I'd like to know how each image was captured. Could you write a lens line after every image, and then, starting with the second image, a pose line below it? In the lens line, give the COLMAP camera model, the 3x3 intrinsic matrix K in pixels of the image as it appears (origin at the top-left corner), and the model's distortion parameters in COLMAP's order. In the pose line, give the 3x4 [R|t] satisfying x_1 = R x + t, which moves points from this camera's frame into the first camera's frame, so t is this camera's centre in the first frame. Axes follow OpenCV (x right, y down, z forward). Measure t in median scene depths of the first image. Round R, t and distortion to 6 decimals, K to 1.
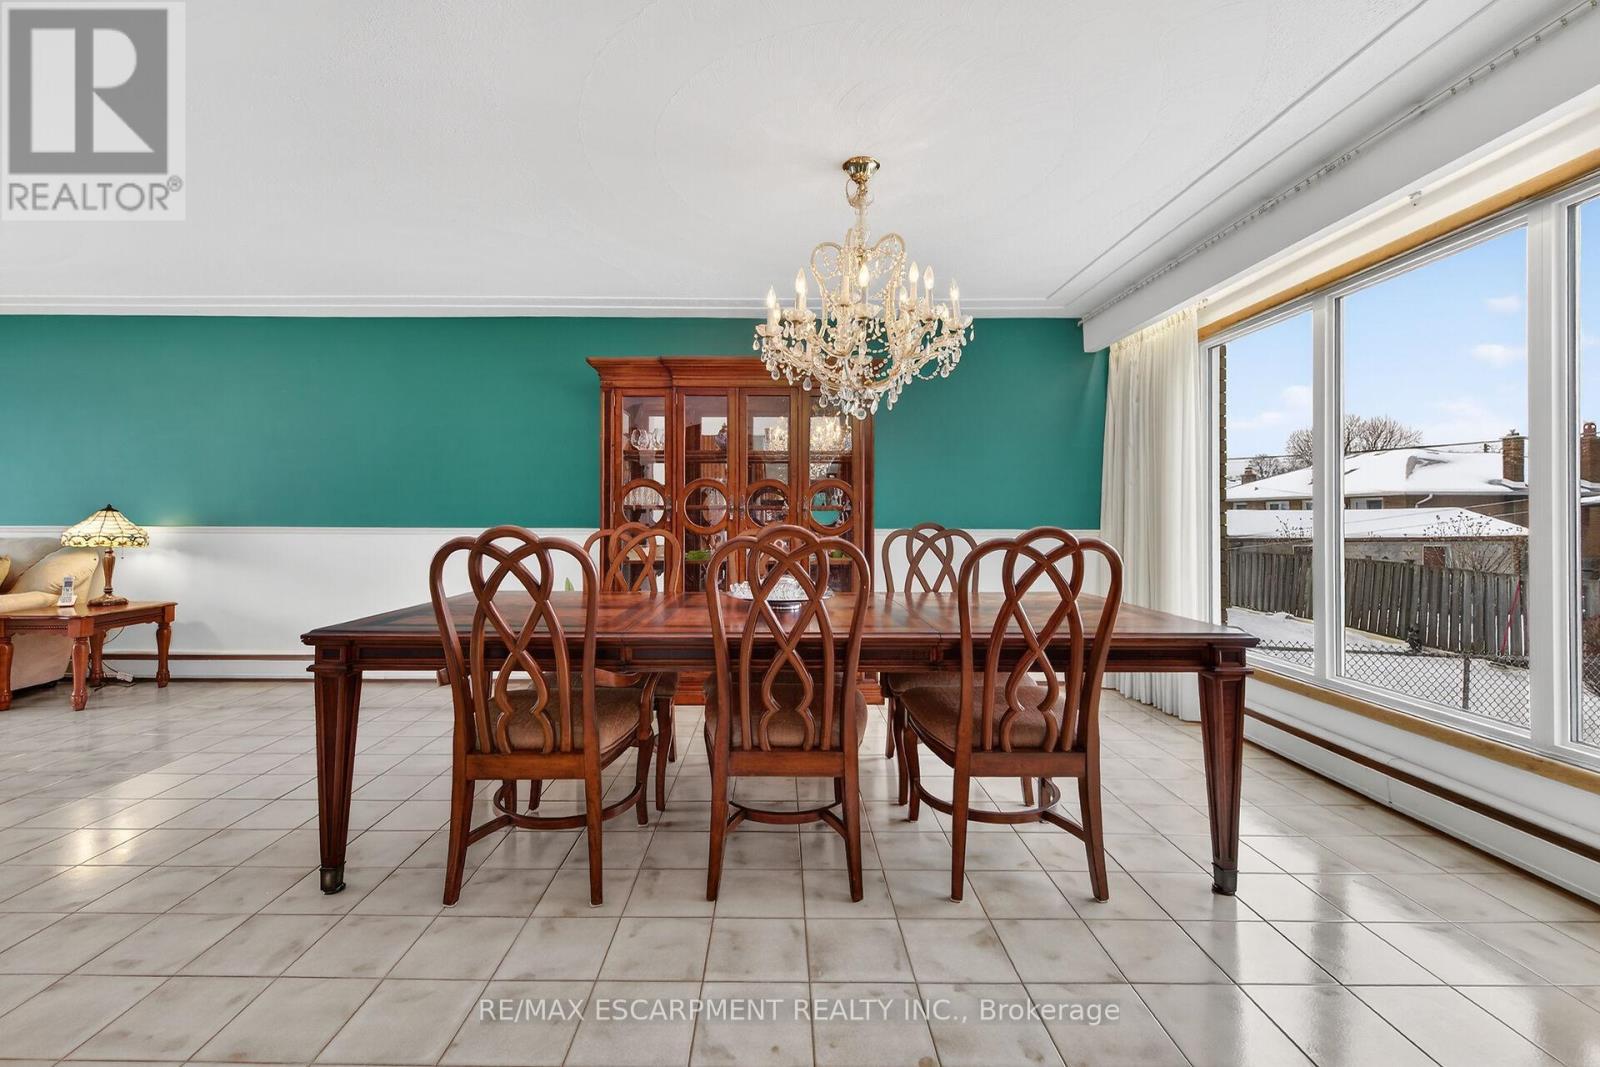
lens RADIAL K [[681.4, 0, 779.3], [0, 681.4, 506.8], [0, 0, 1]] dist [-0.001331, -0.000305]
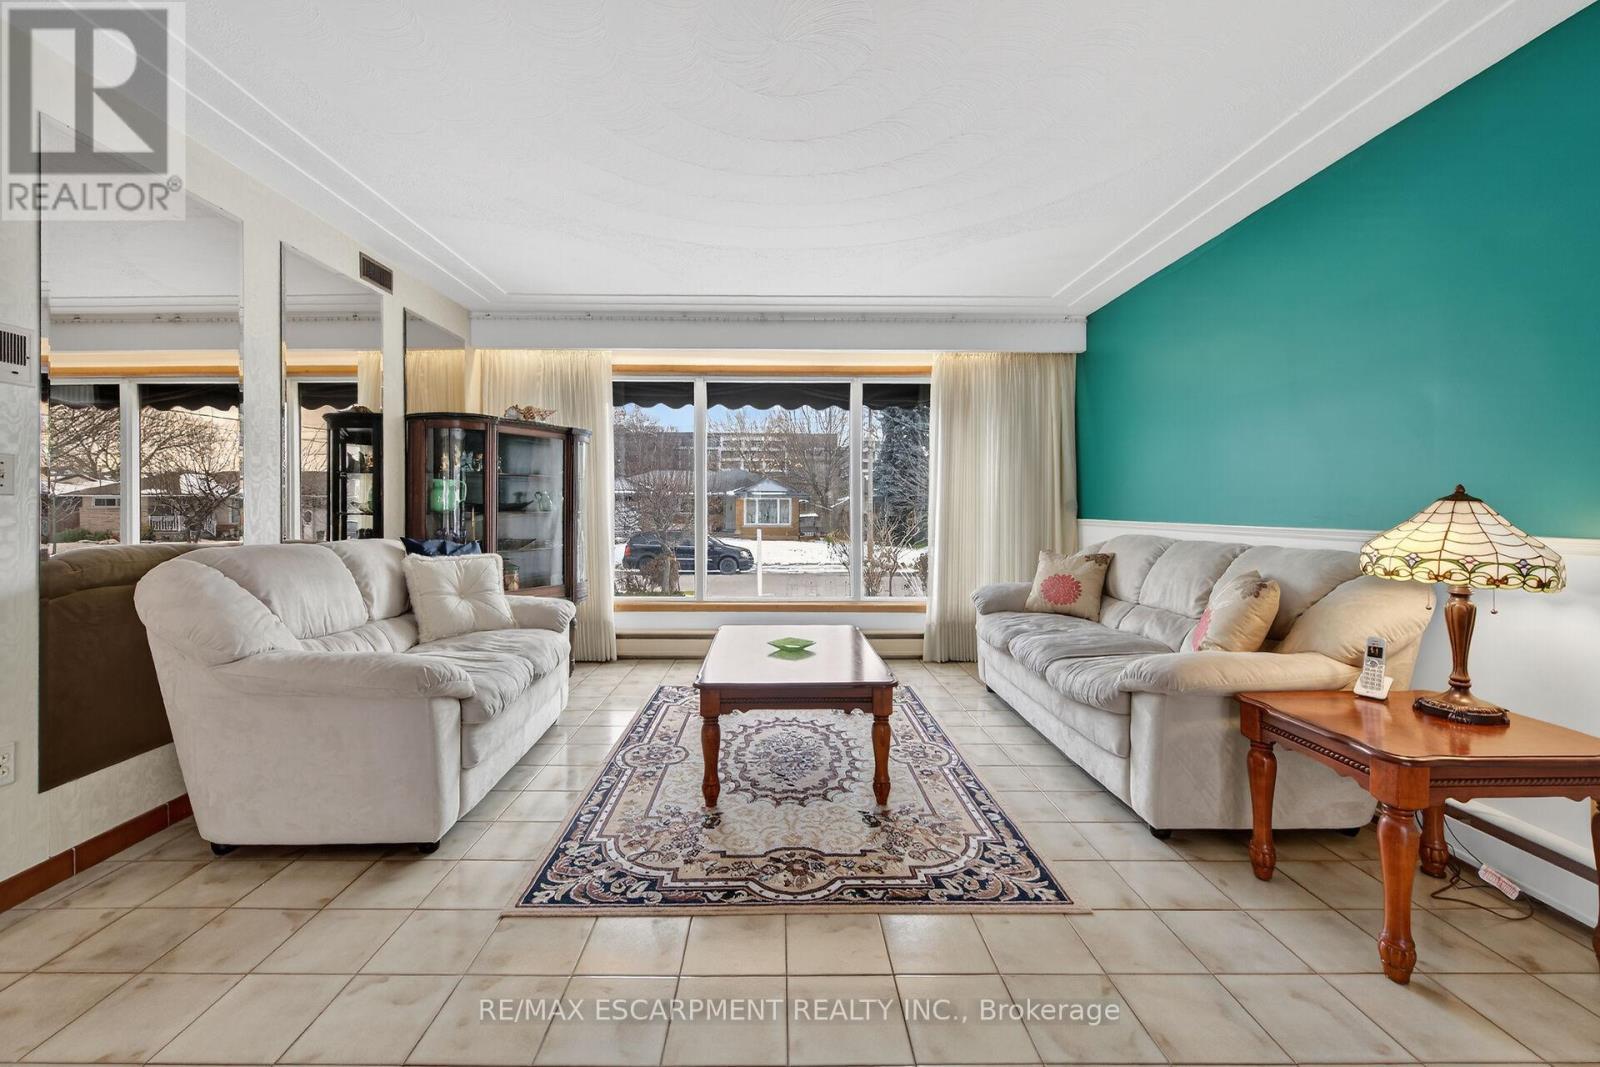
lens RADIAL K [[648.7, 0, 790.2], [0, 648.7, 516.8], [0, 0, 1]] dist [0.002026, -0.000260]
pose [[0.014605, 0.004440, -0.999883, -0.573030], [0.013263, 0.999901, 0.004634, 0.008497], [0.999805, -0.013330, 0.014544, 0.562560]]
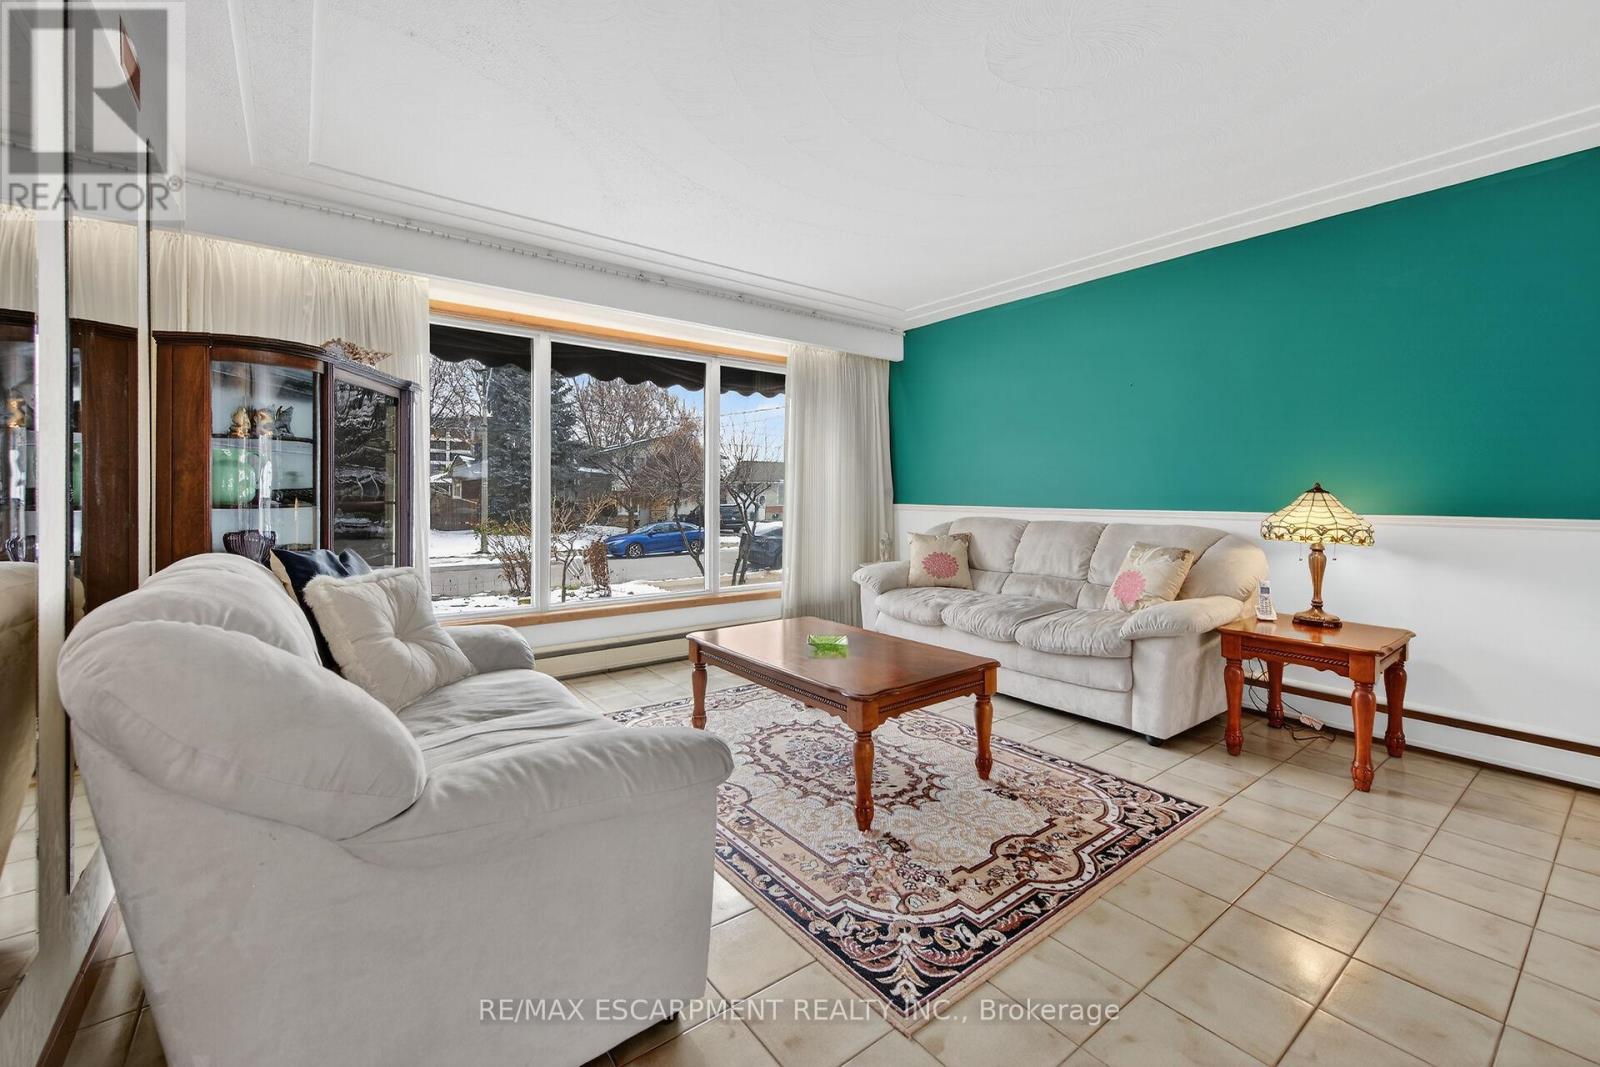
lens RADIAL K [[645.9, 0, 803.2], [0, 645.9, 494.5], [0, 0, 1]] dist [0.010804, -0.000051]
pose [[0.605009, -0.006673, -0.796191, -0.762668], [0.015119, 0.999881, 0.003108, -0.001457], [0.796075, -0.013919, 0.605037, 0.161956]]
